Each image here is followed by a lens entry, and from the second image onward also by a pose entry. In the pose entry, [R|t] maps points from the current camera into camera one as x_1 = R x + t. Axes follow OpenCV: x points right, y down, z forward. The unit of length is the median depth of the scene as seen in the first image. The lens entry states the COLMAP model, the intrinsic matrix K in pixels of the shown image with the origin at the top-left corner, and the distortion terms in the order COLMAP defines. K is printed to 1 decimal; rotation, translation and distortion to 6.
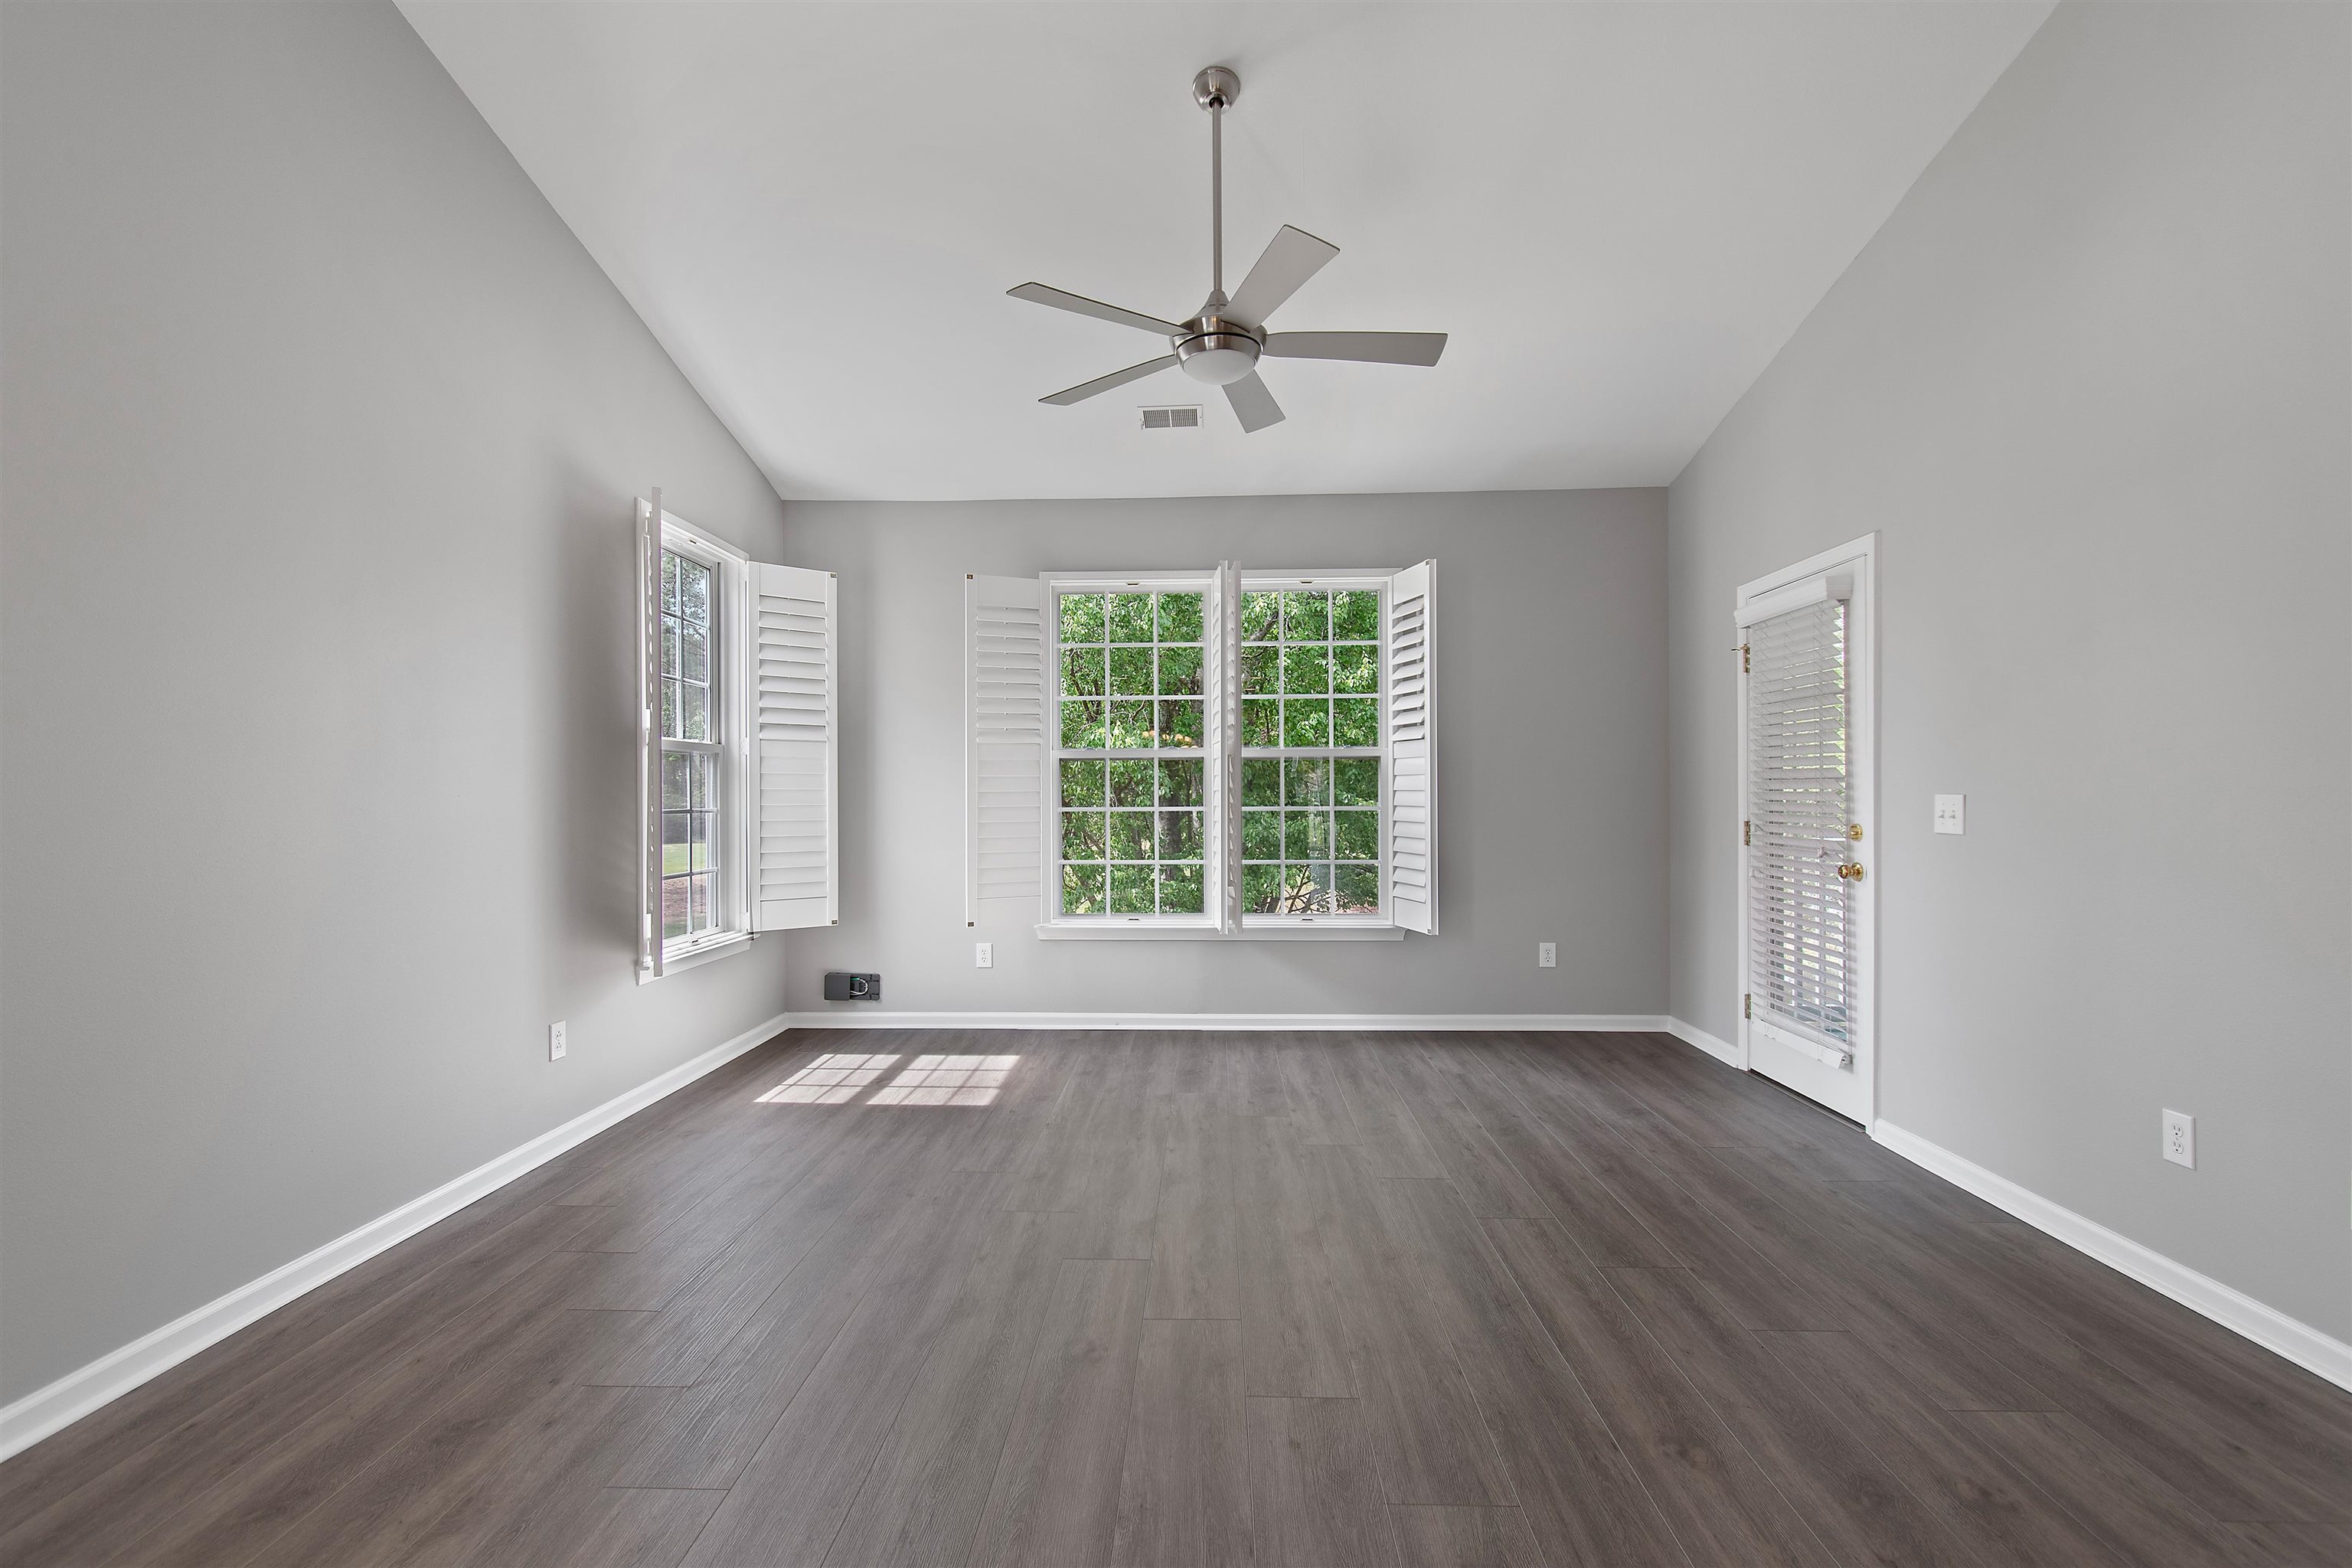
lens RADIAL K [[1046.0, 0, 1174.1], [0, 1046.0, 798.6], [0, 0, 1]] dist [0.002383, -0.001009]
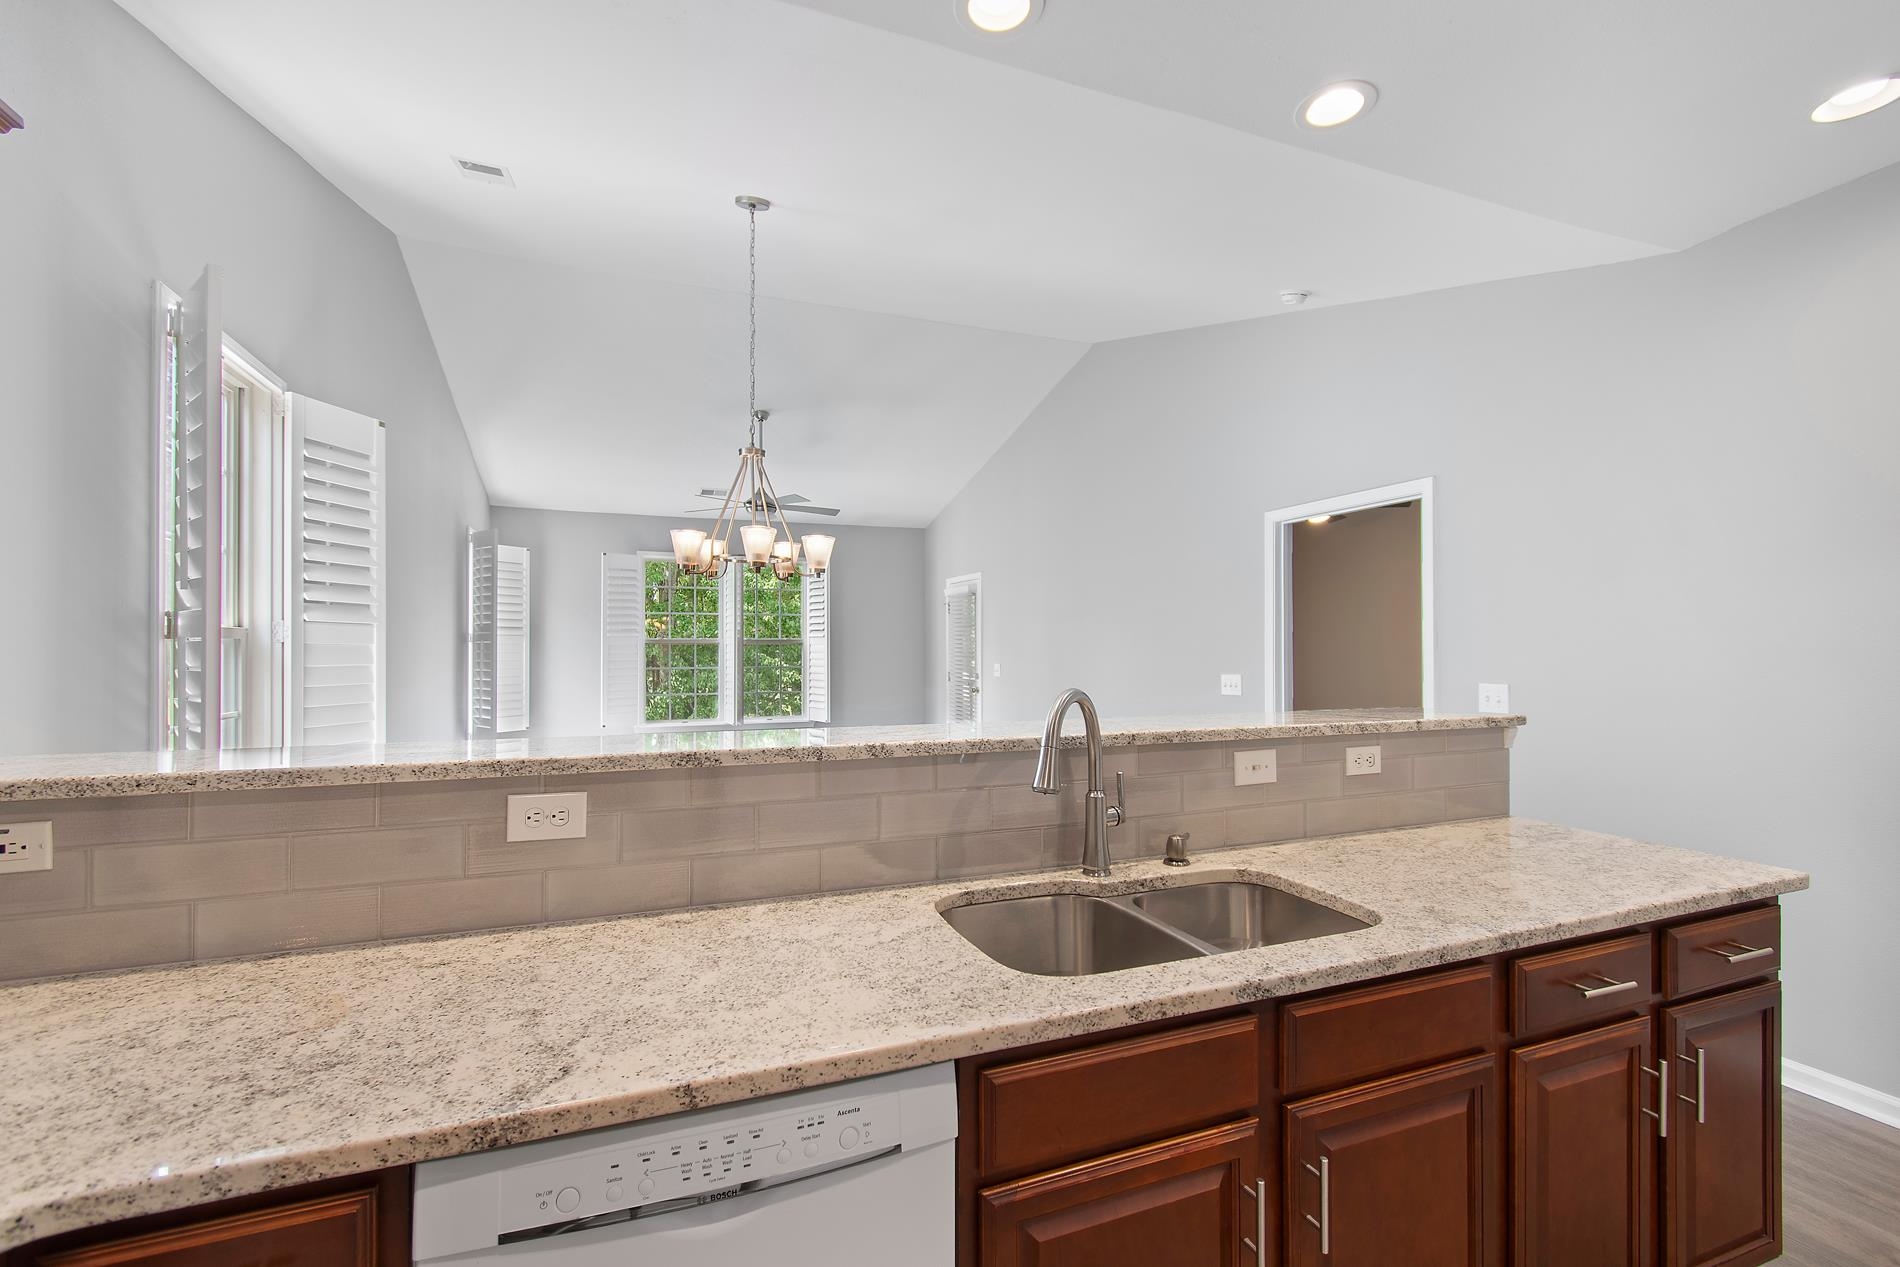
lens RADIAL K [[845.0, 0, 946.0], [0, 845.0, 630.9], [0, 0, 1]] dist [0.002383, -0.001009]
pose [[0.916984, 0.009101, 0.398820, -0.253445], [-0.001233, 0.999800, -0.019981, -0.033437], [-0.398922, 0.017831, 0.916812, -0.801257]]
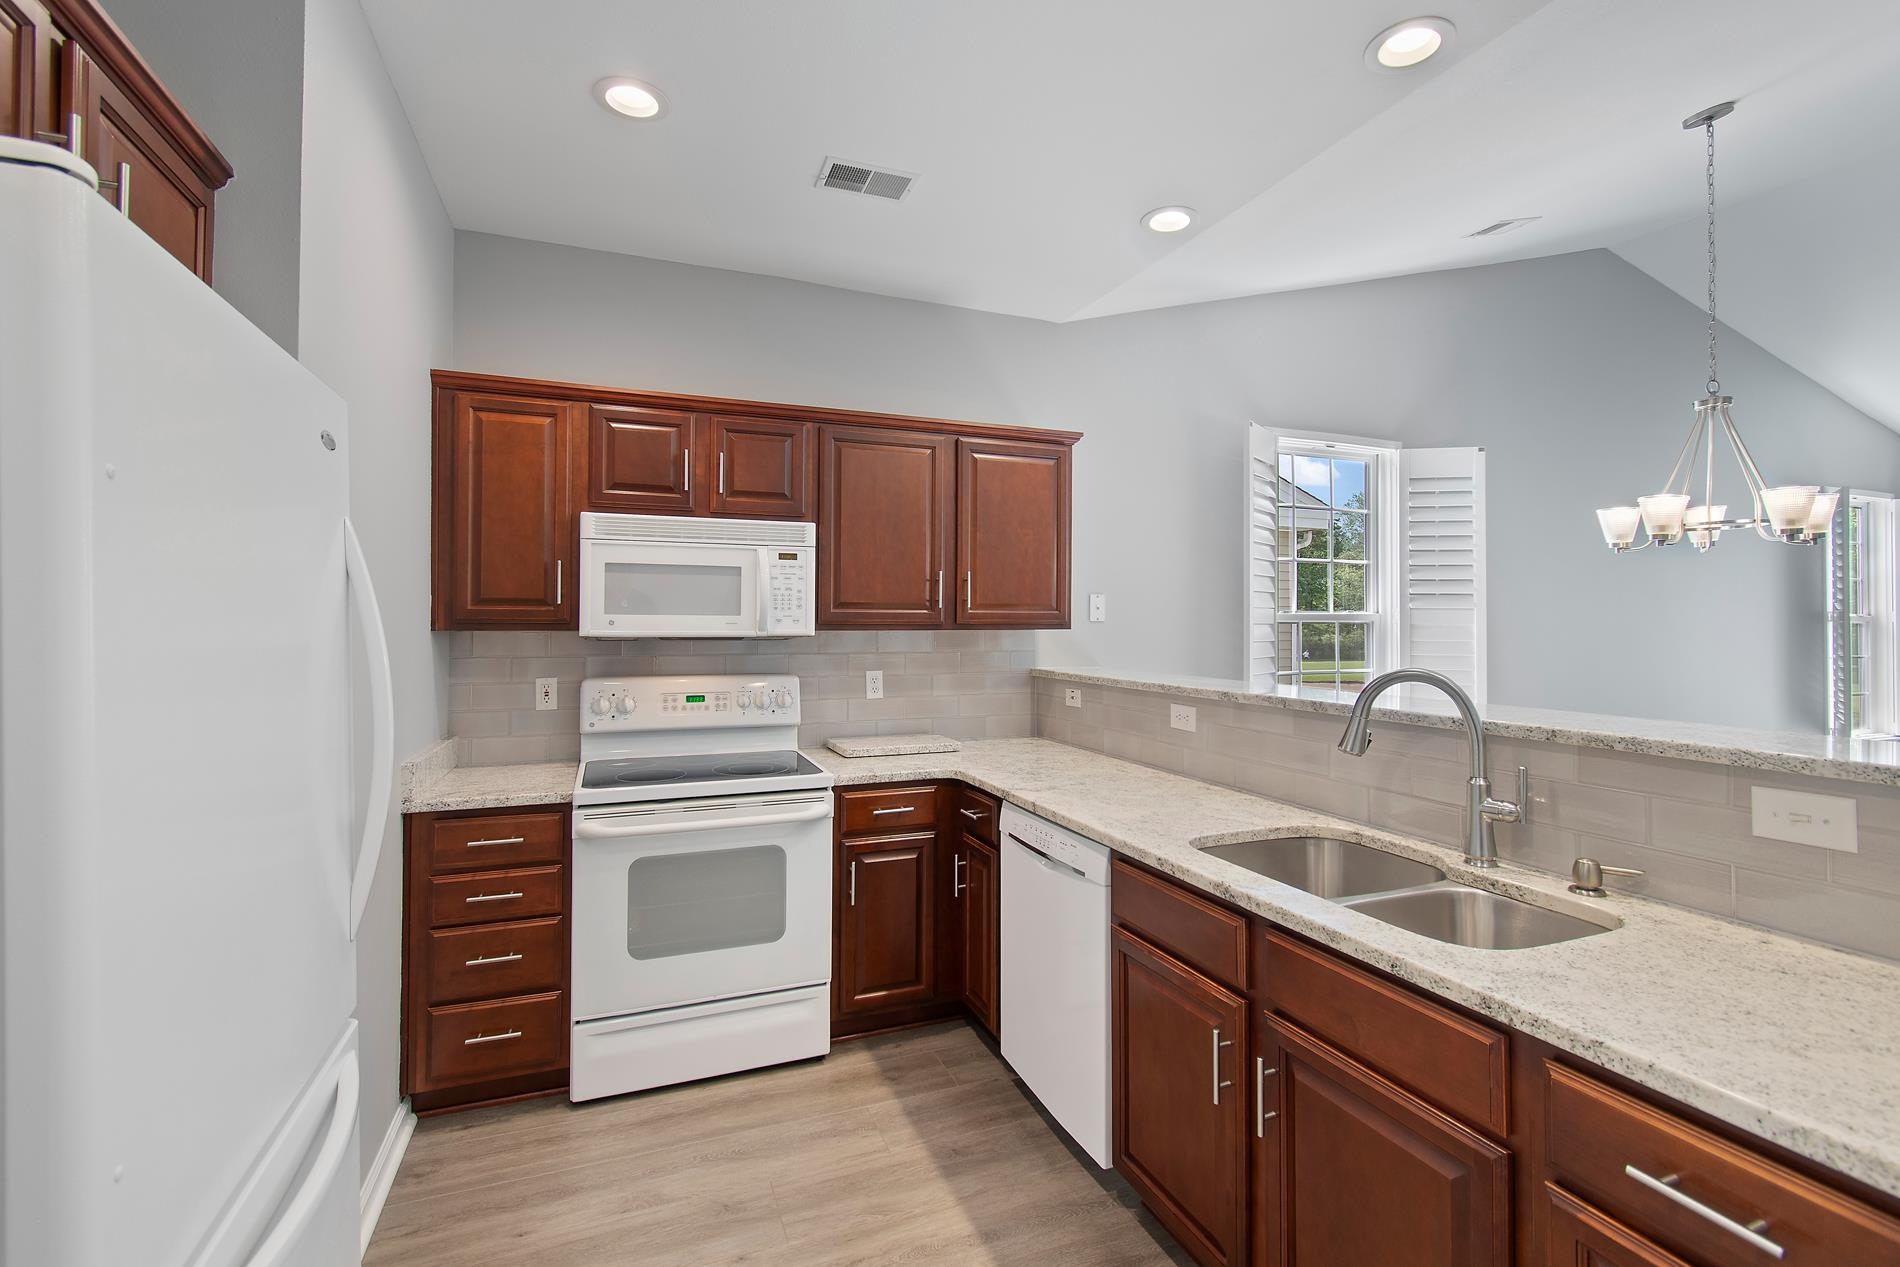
lens RADIAL K [[845.0, 0, 957.2], [0, 845.0, 615.9], [0, 0, 1]] dist [0.002383, -0.001009]
pose [[0.408240, -0.005879, -0.912856, 0.187650], [-0.003296, 0.999963, -0.007914, -0.036160], [0.912869, 0.006240, 0.408206, -0.836090]]
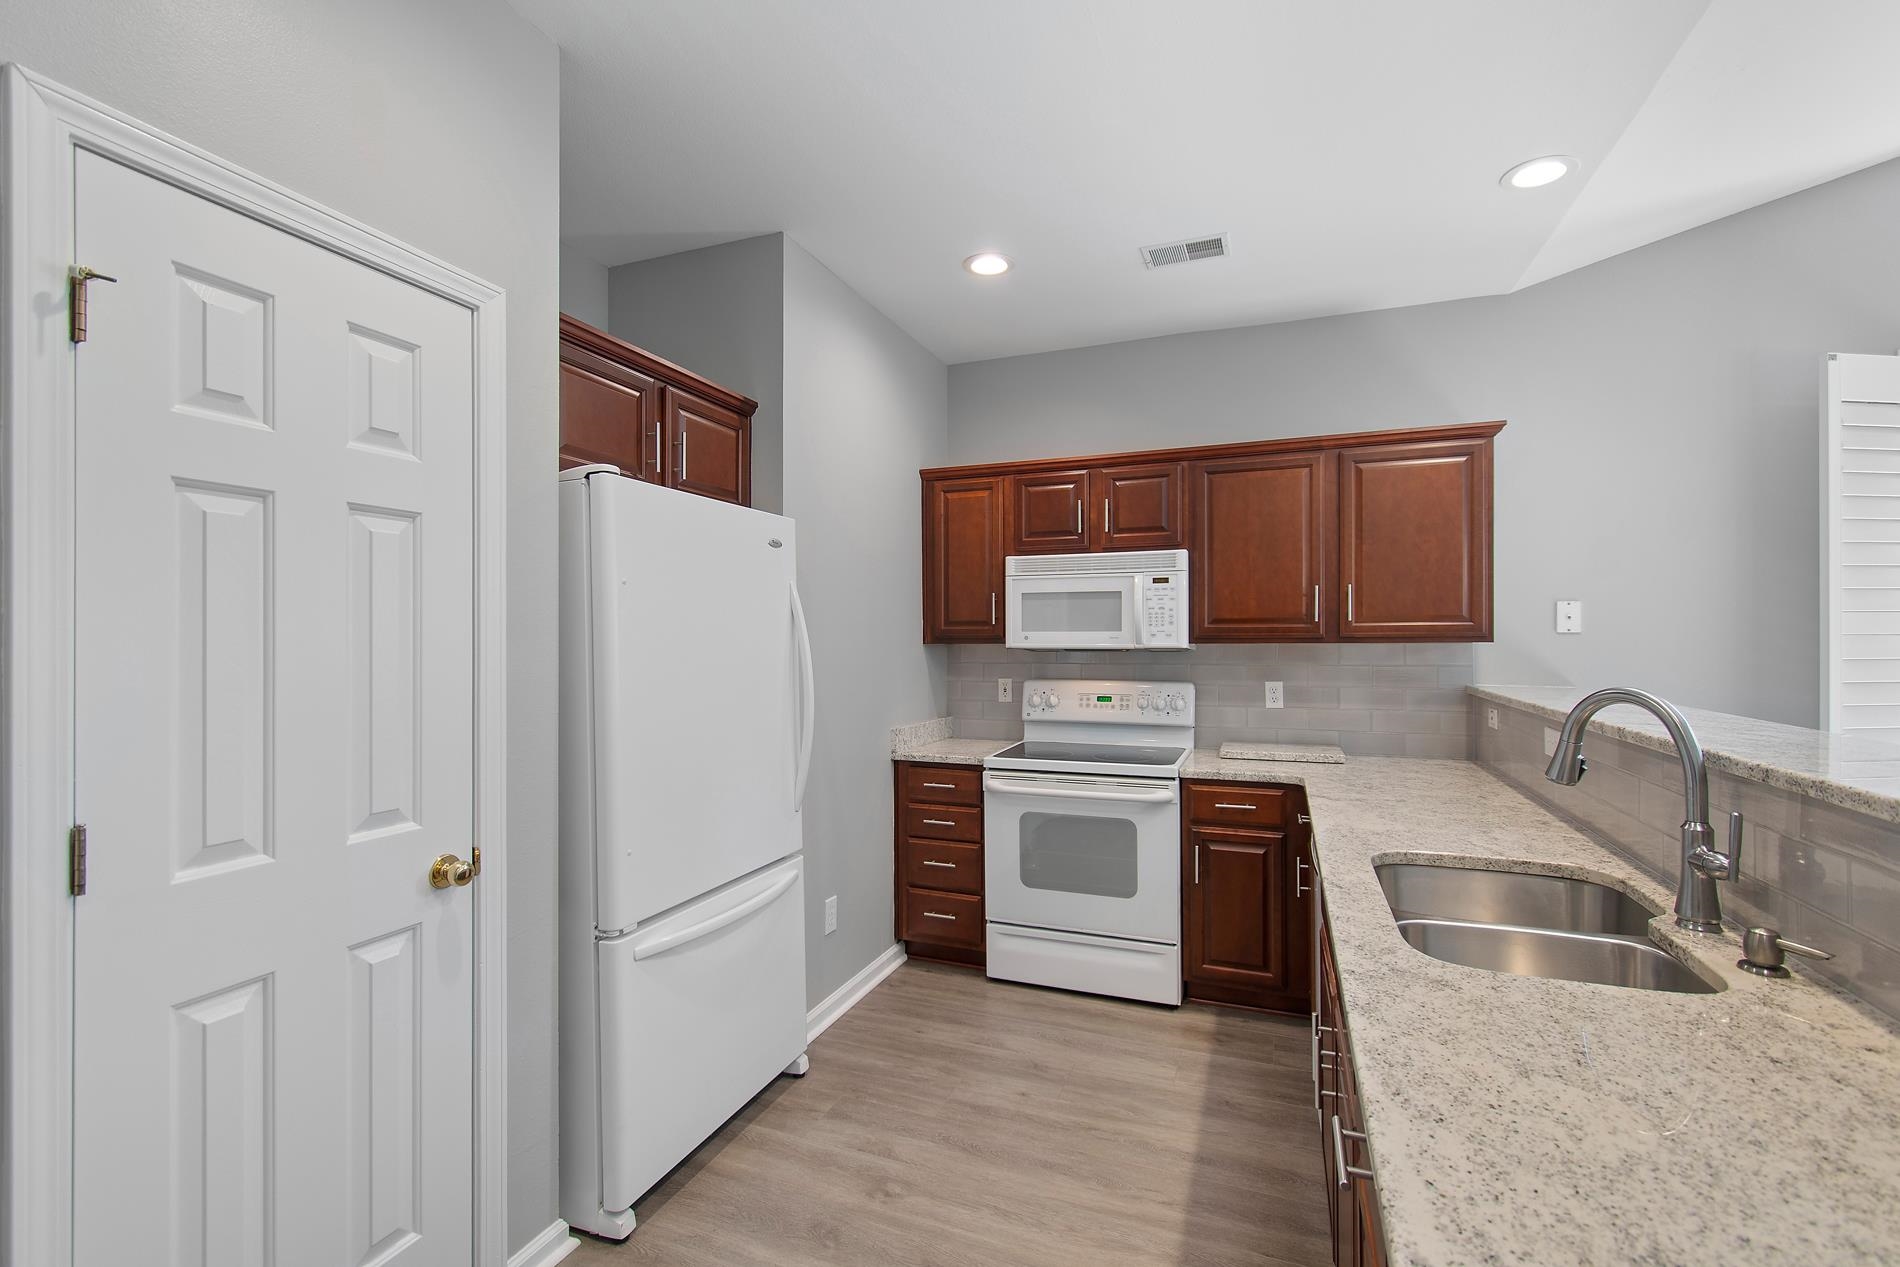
lens RADIAL K [[845.0, 0, 954.1], [0, 845.0, 642.5], [0, 0, 1]] dist [0.002383, -0.001009]
pose [[-0.323717, 0.008044, -0.946120, 0.310962], [0.003347, 0.999967, 0.007357, -0.036870], [0.946148, -0.000785, -0.323733, -0.638441]]
